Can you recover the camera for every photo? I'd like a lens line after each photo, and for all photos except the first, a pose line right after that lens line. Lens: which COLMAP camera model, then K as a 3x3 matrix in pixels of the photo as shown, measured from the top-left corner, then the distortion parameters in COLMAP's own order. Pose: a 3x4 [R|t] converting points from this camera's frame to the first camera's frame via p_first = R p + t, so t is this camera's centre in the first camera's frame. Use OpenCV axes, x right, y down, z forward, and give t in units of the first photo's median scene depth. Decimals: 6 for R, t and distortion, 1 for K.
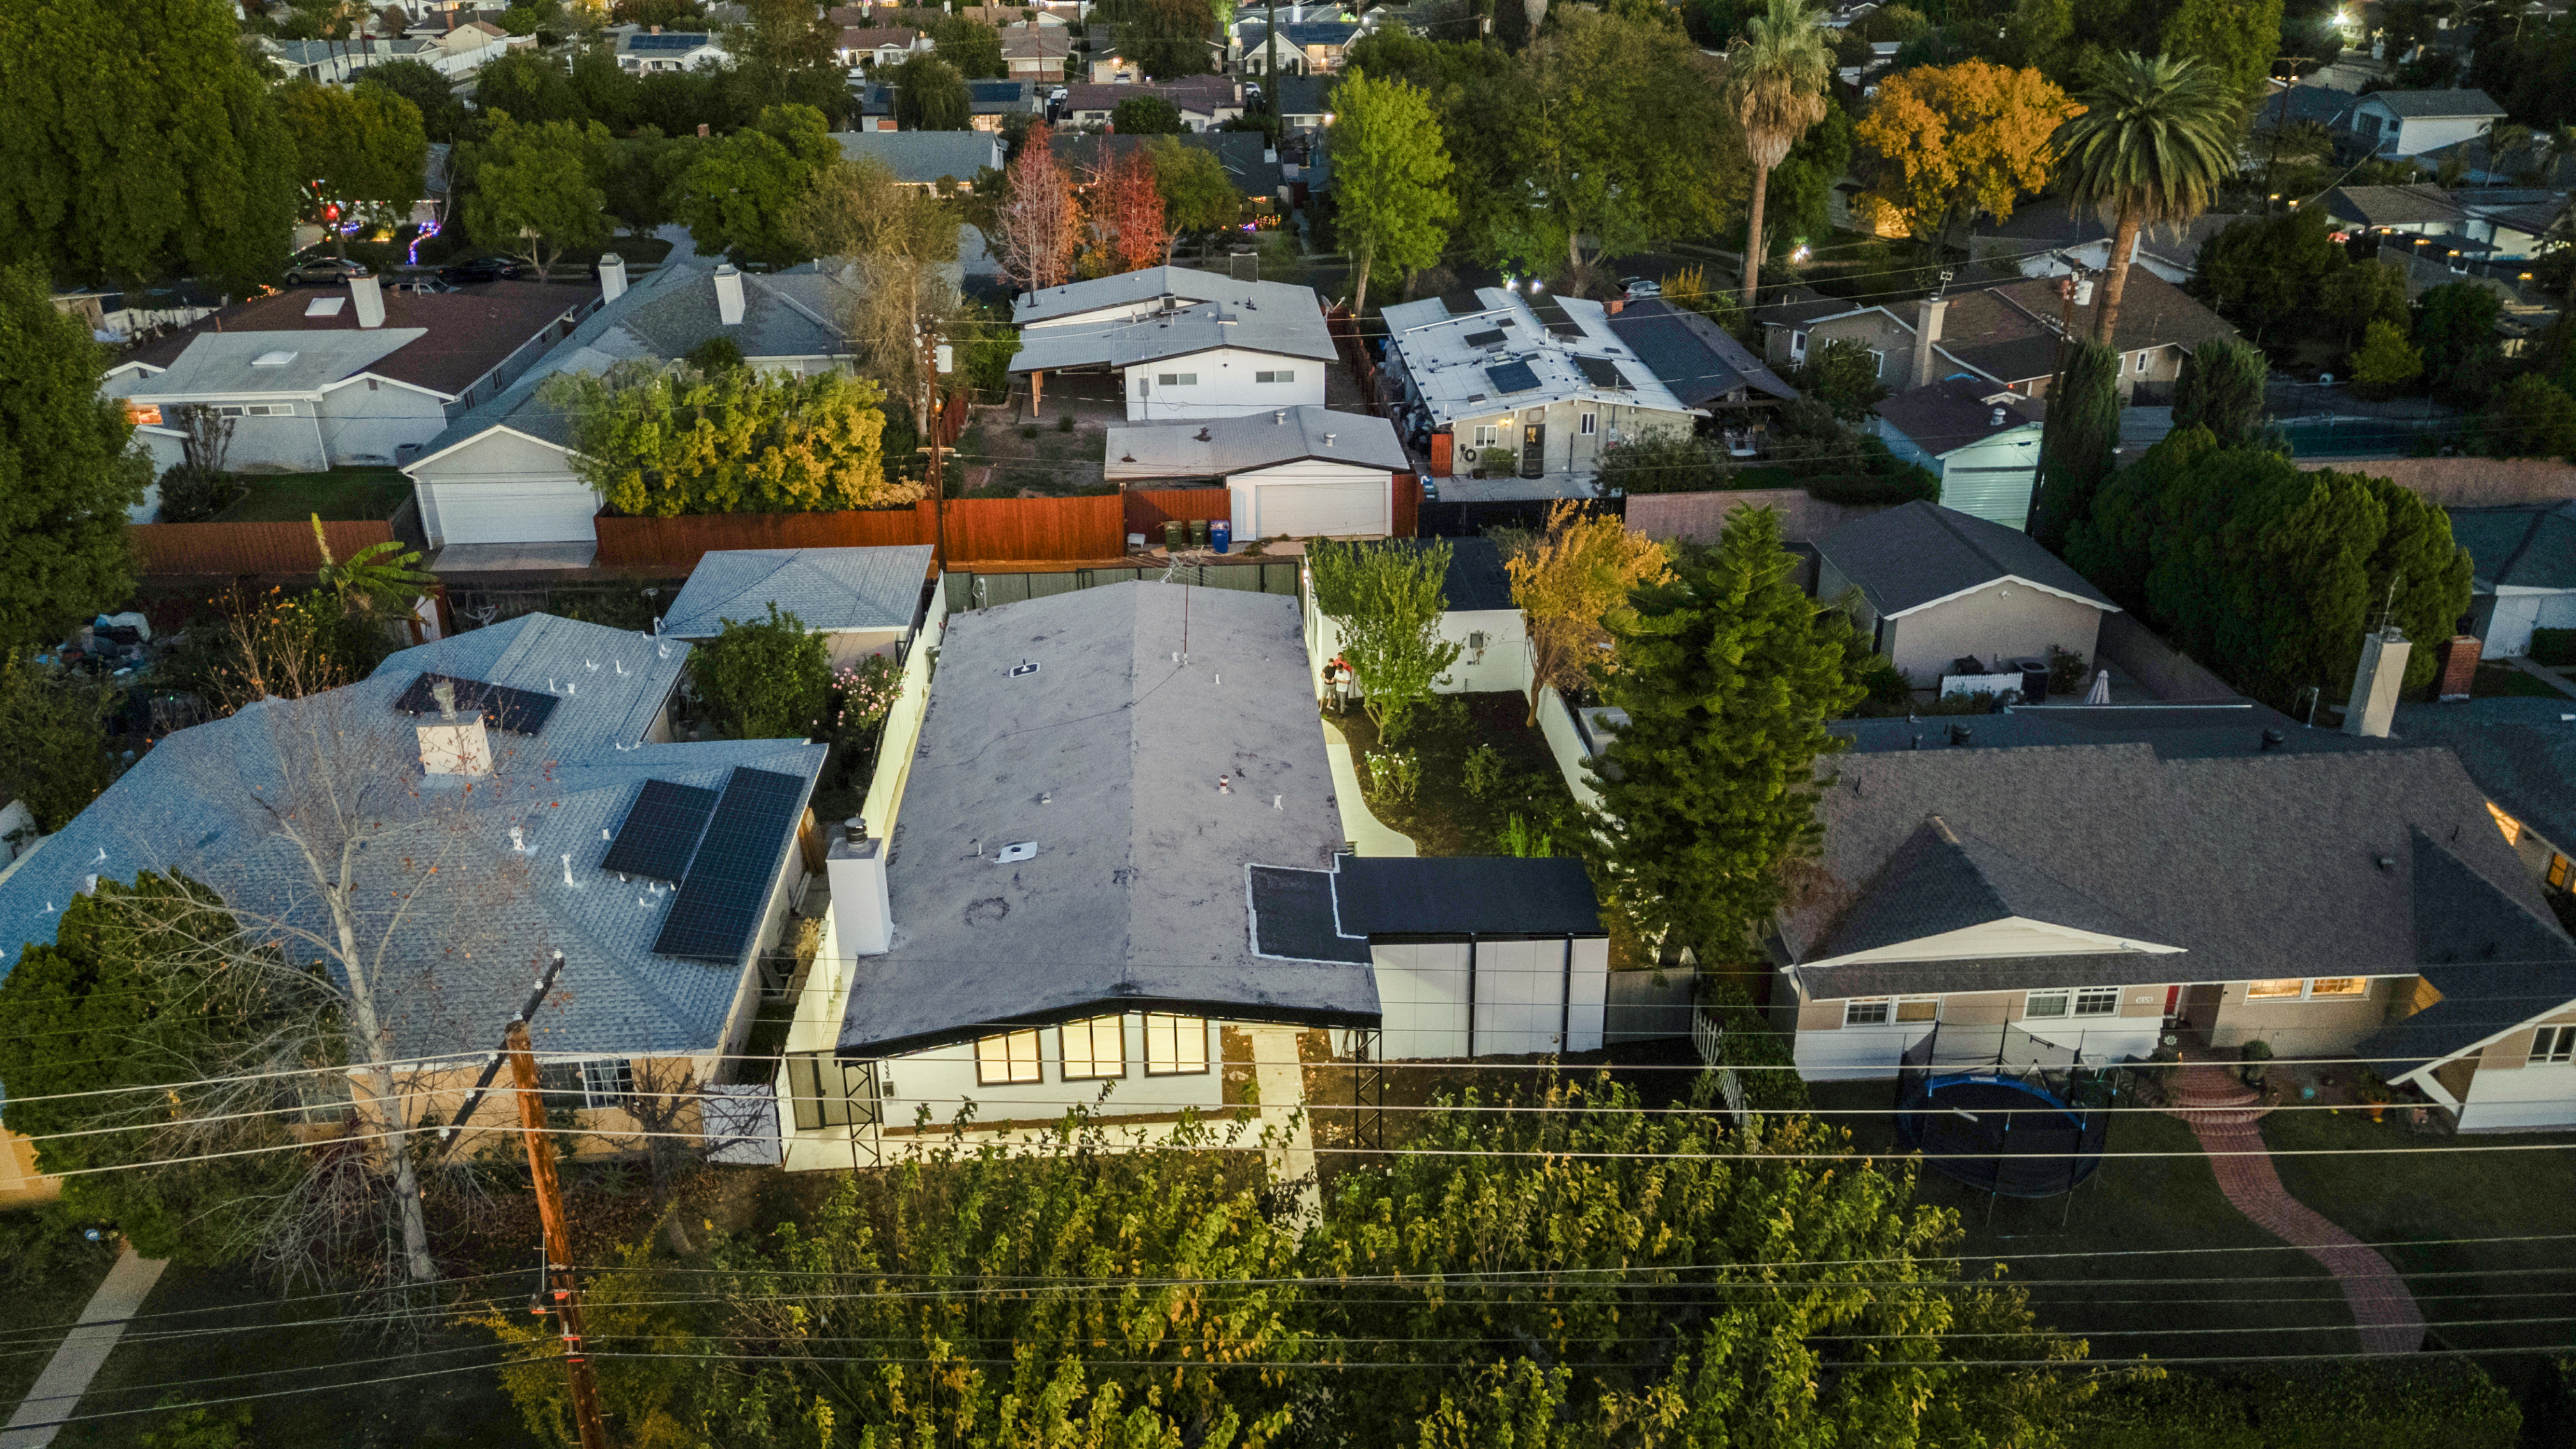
lens RADIAL K [[1885.5, 0, 1288.0], [0, 1885.5, 724.5], [0, 0, 1]] dist [0.090215, -0.096342]
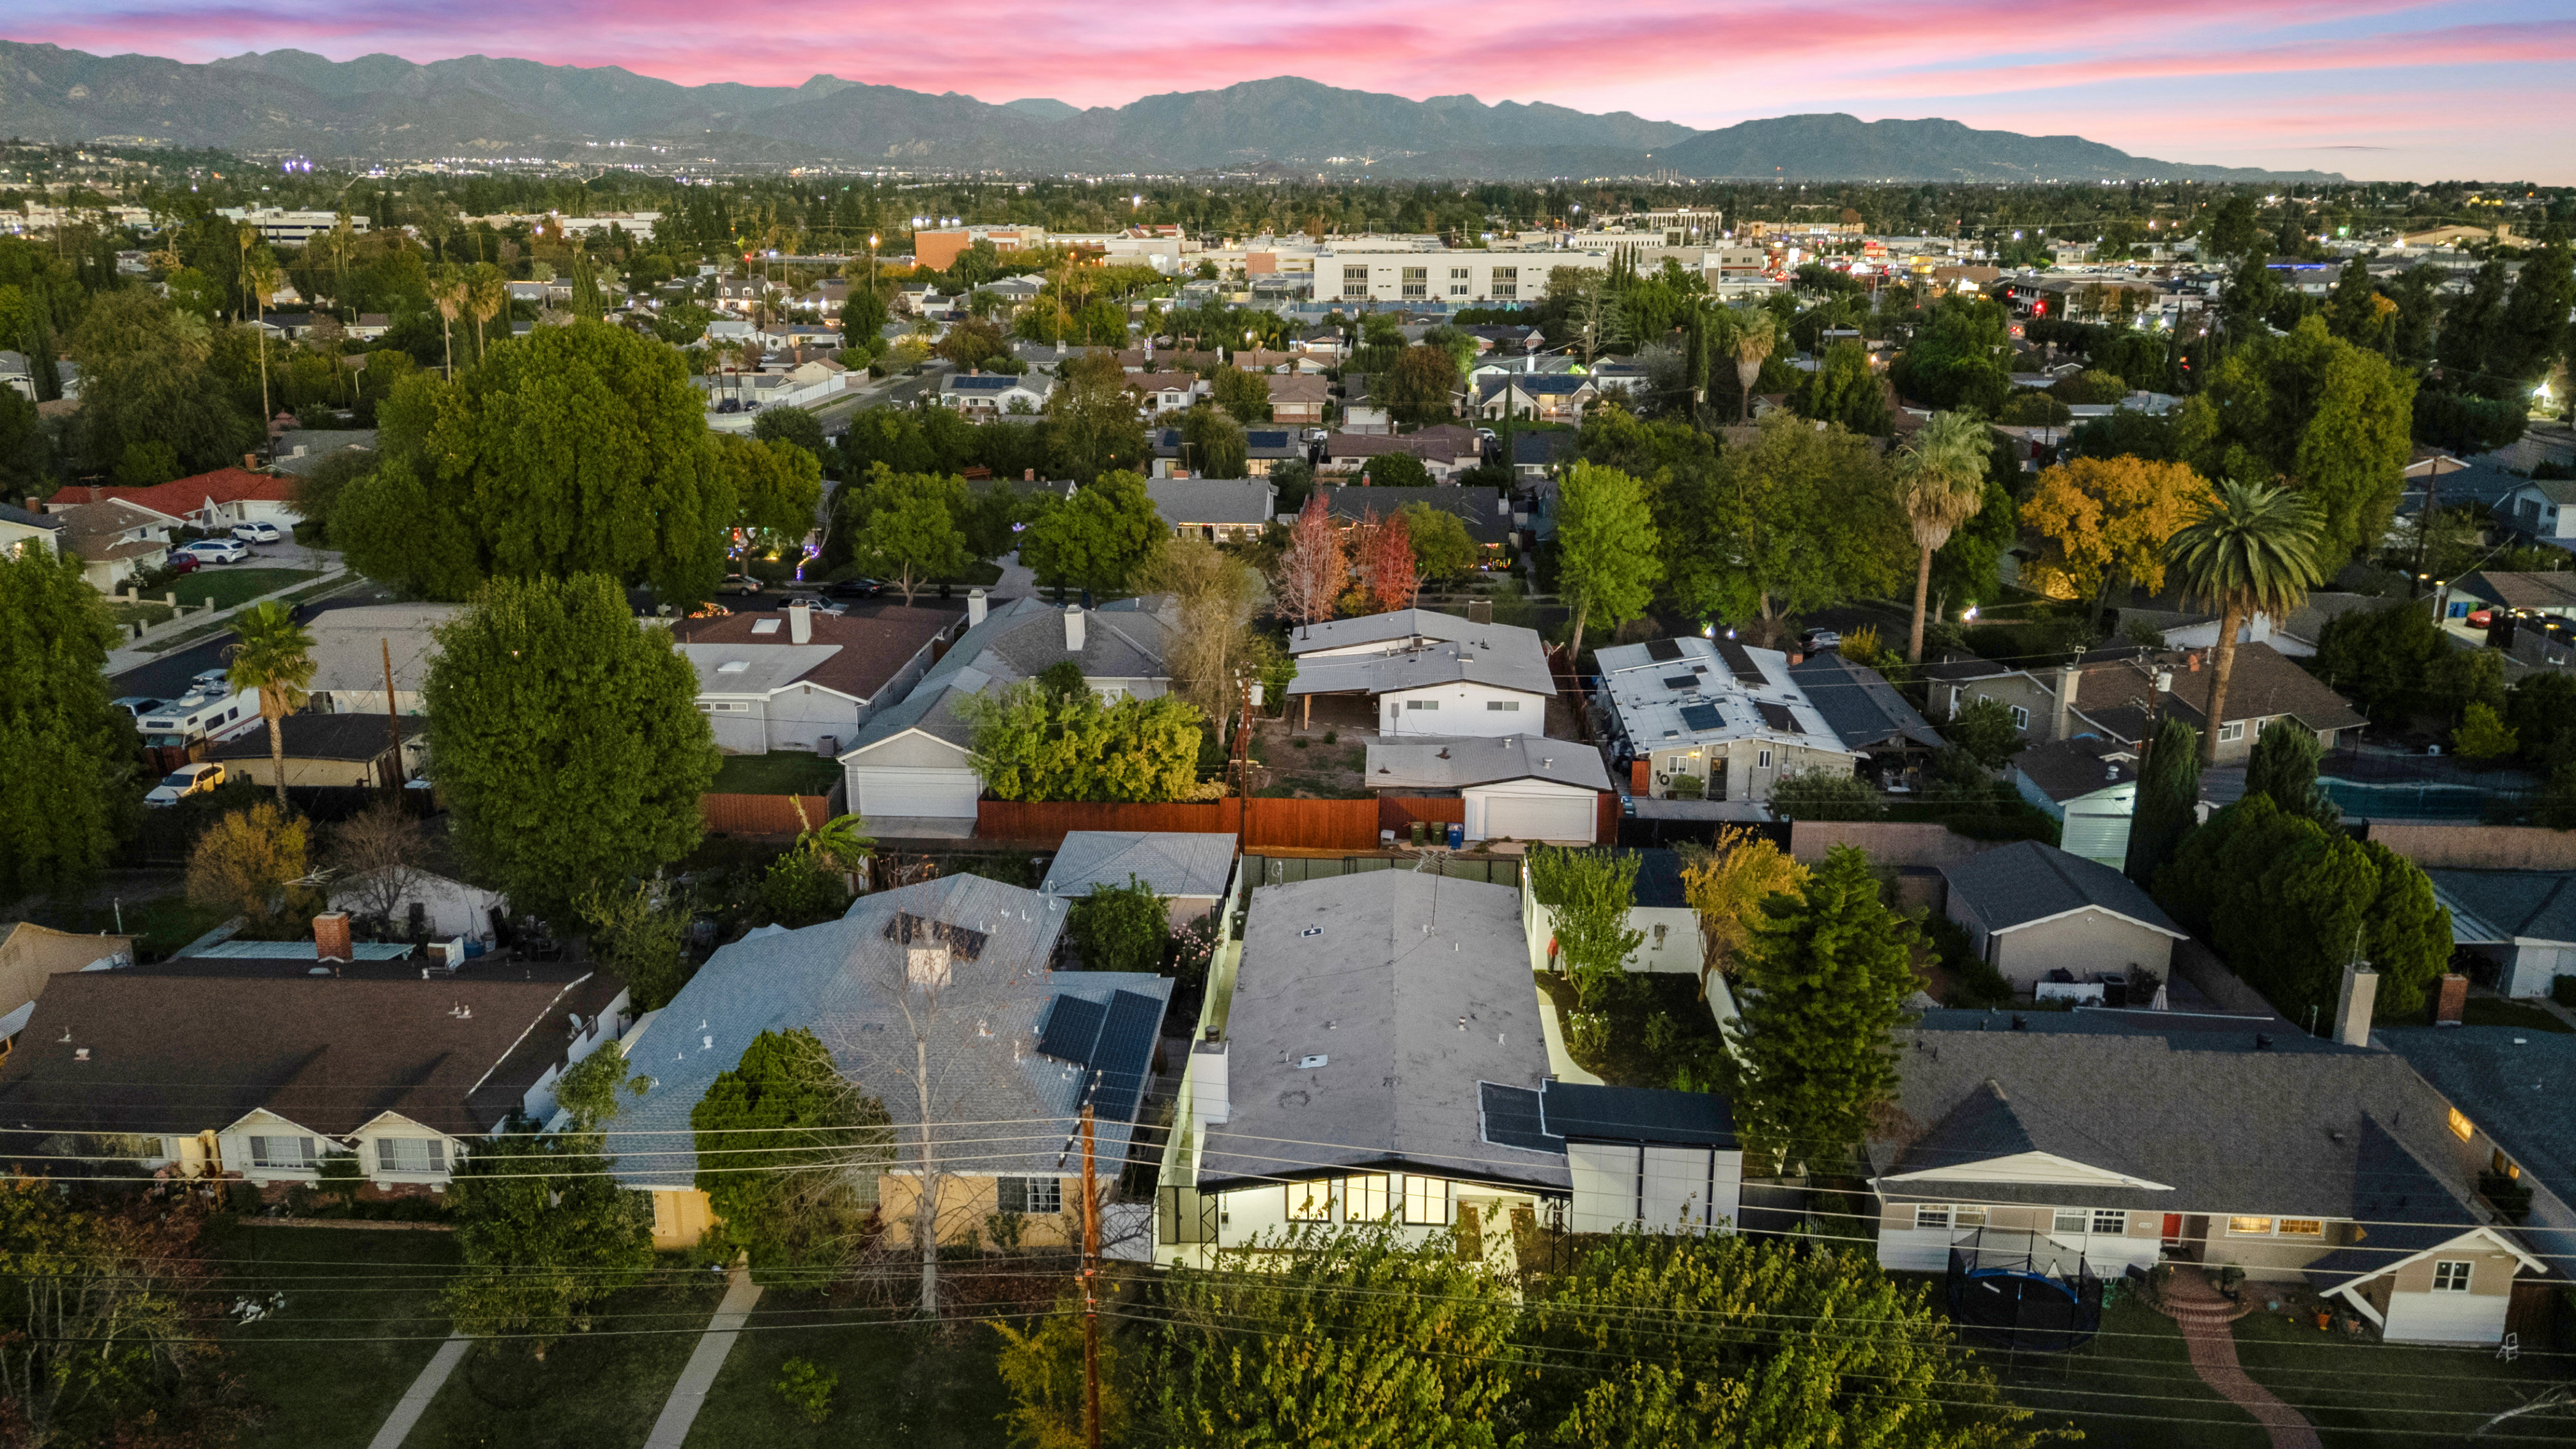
lens RADIAL K [[1885.5, 0, 1288.0], [0, 1885.5, 724.5], [0, 0, 1]] dist [0.090215, -0.096342]
pose [[0.992696, 0.042902, -0.112754, -0.009261], [-0.059275, 0.987488, -0.146132, 0.016660], [0.105074, 0.151748, 0.982818, -0.260760]]
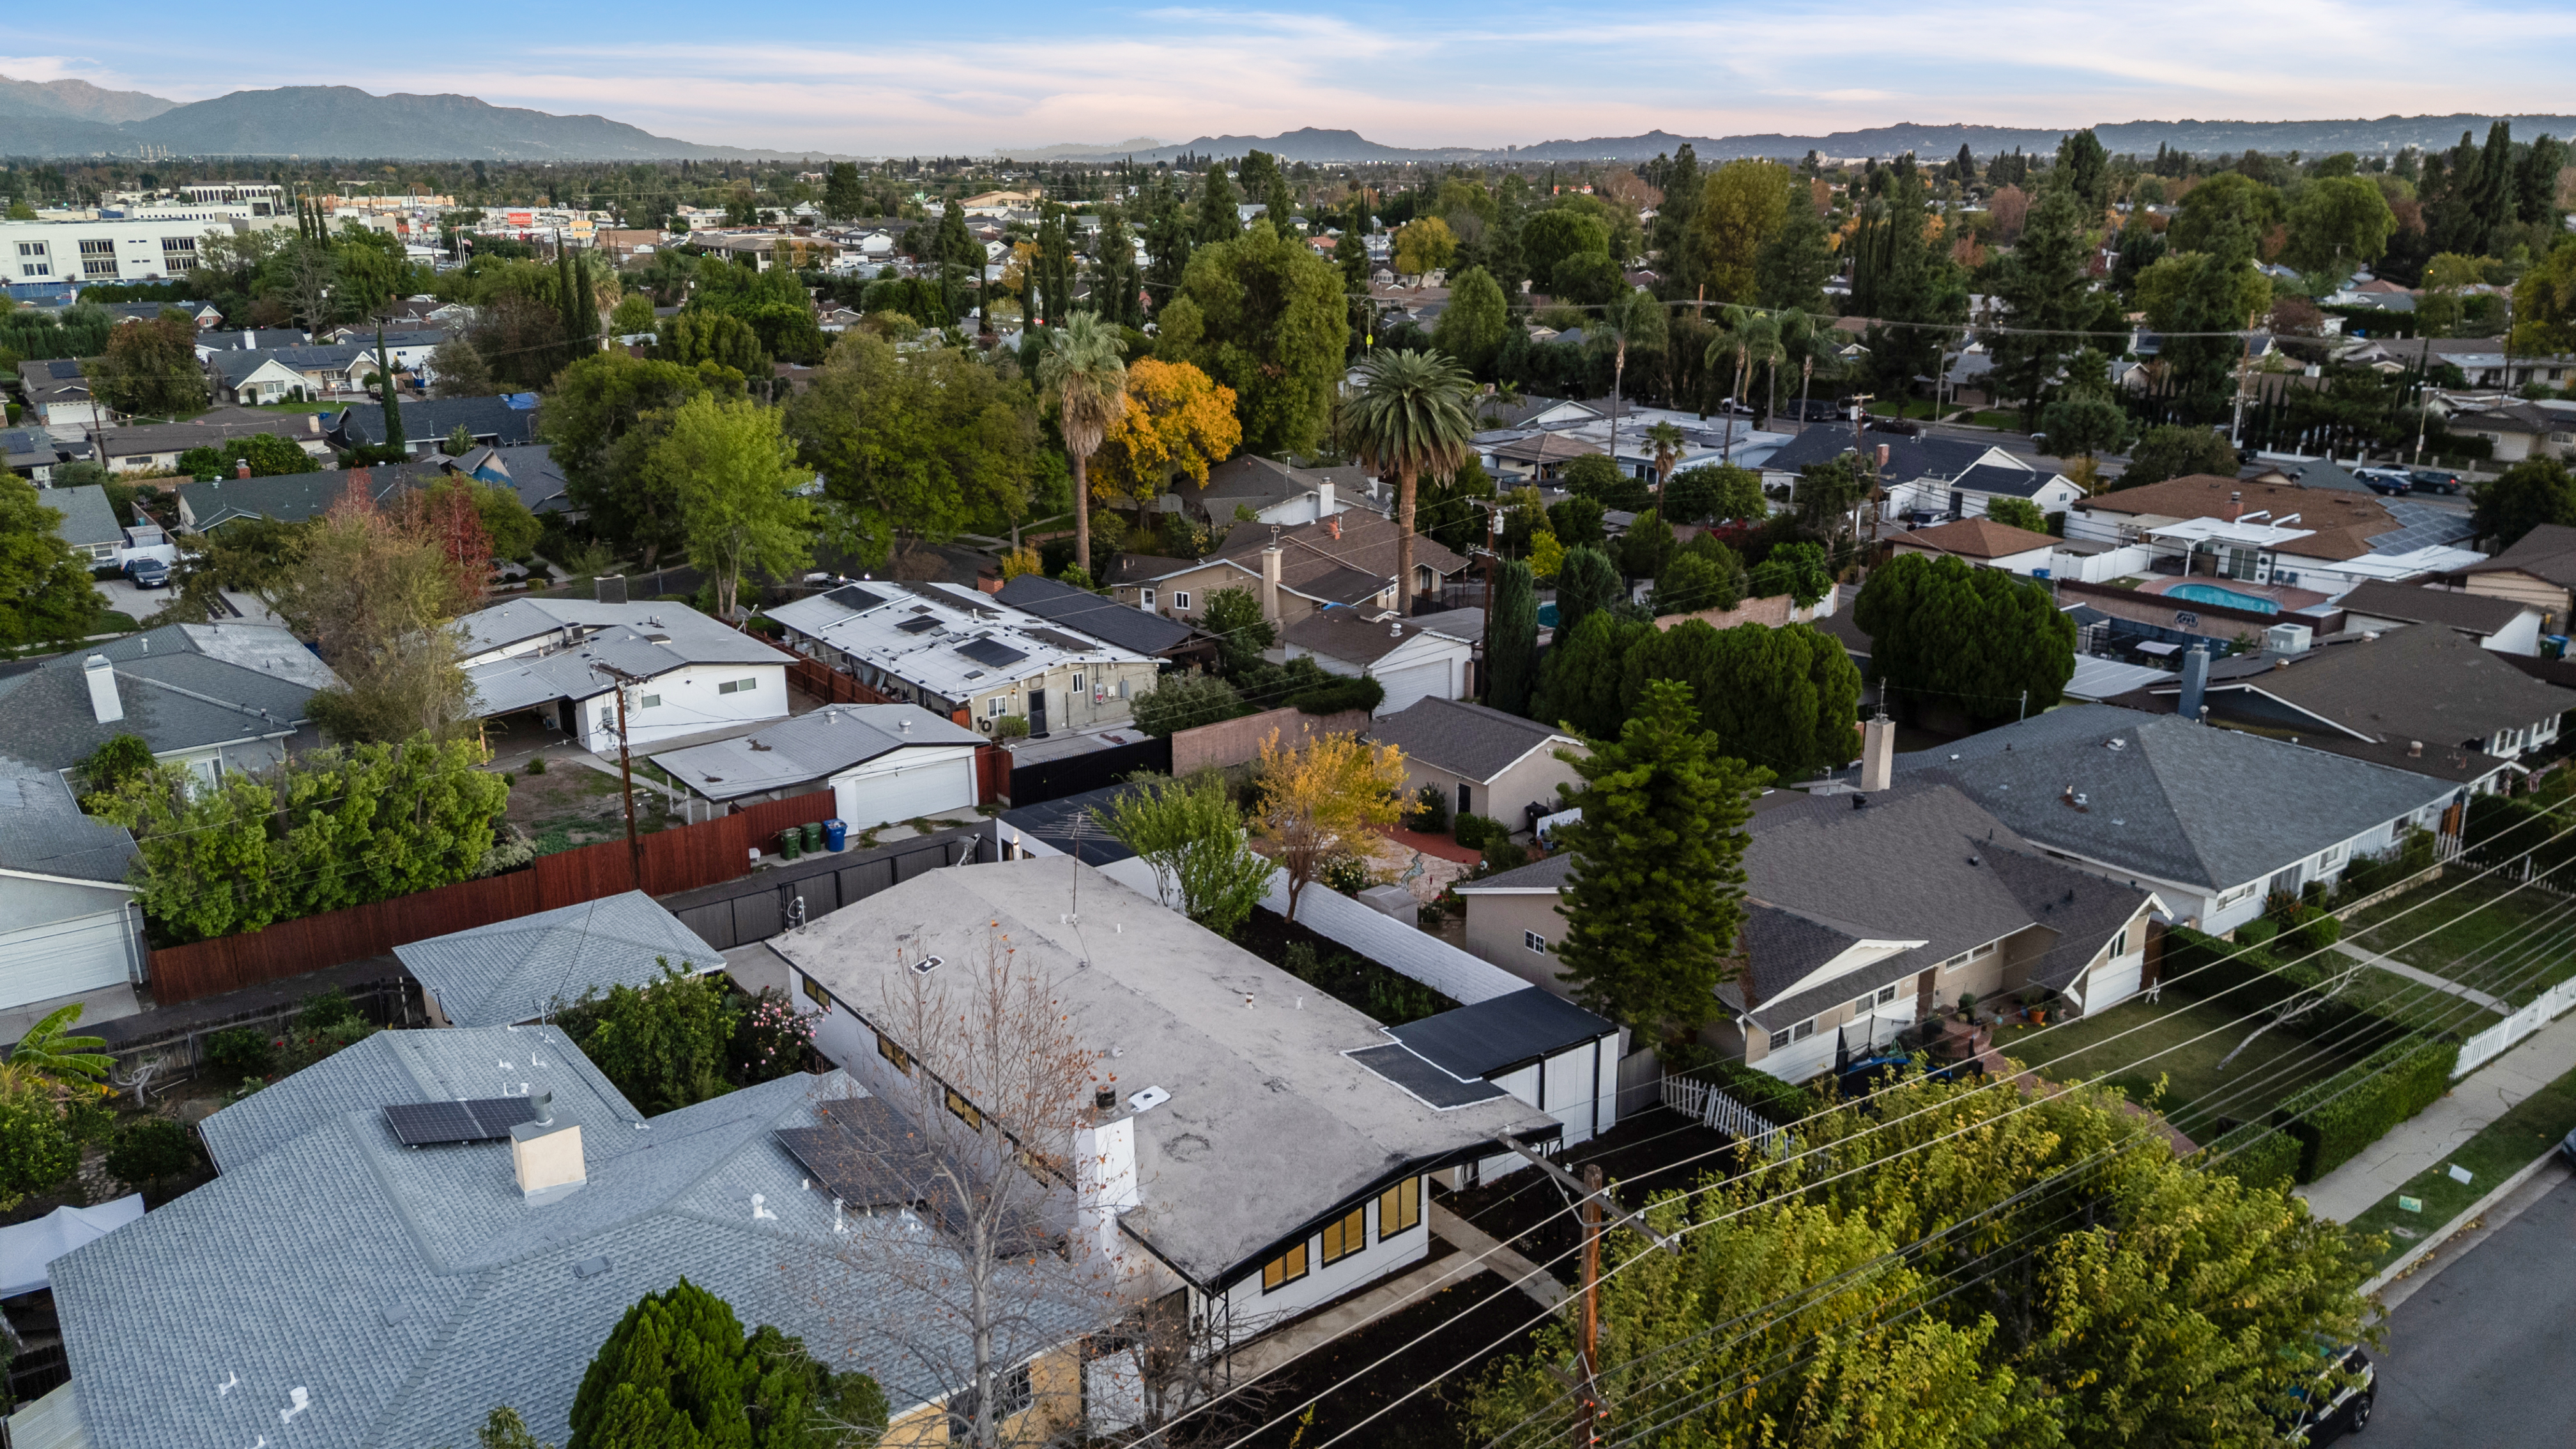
lens RADIAL K [[1890.3, 0, 1288.0], [0, 1890.3, 724.5], [0, 0, 1]] dist [0.080164, -0.080872]
pose [[0.834805, -0.156506, 0.527832, -0.384260], [0.230189, 0.970142, -0.076407, -0.024297], [-0.500114, 0.185286, 0.845905, -0.003548]]
